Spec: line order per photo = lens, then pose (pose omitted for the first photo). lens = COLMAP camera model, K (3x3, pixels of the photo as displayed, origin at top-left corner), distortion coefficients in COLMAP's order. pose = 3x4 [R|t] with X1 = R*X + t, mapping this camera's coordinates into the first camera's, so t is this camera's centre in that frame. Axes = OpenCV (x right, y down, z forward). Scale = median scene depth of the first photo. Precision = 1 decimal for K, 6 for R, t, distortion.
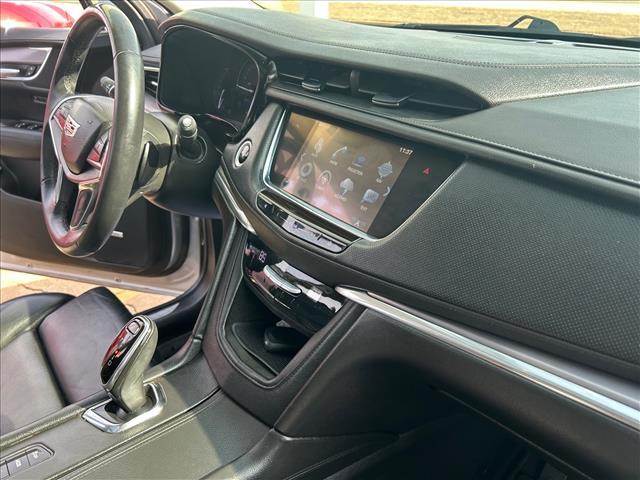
lens RADIAL K [[471.8, 0, 314.9], [0, 471.8, 236.5], [0, 0, 1]] dist [0.002751, -0.000913]
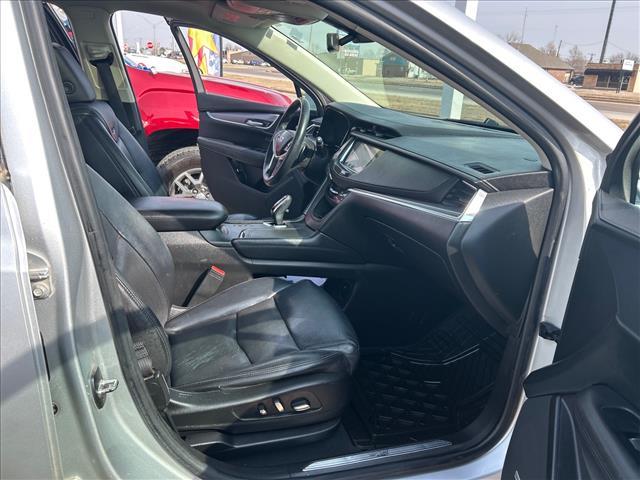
lens RADIAL K [[471.8, 0, 314.9], [0, 471.8, 236.5], [0, 0, 1]] dist [0.002751, -0.000913]
pose [[0.923533, 0.166454, -0.345514, 0.710329], [-0.226089, 0.964008, -0.139899, 0.654684], [0.309792, 0.207318, 0.927927, -1.371978]]
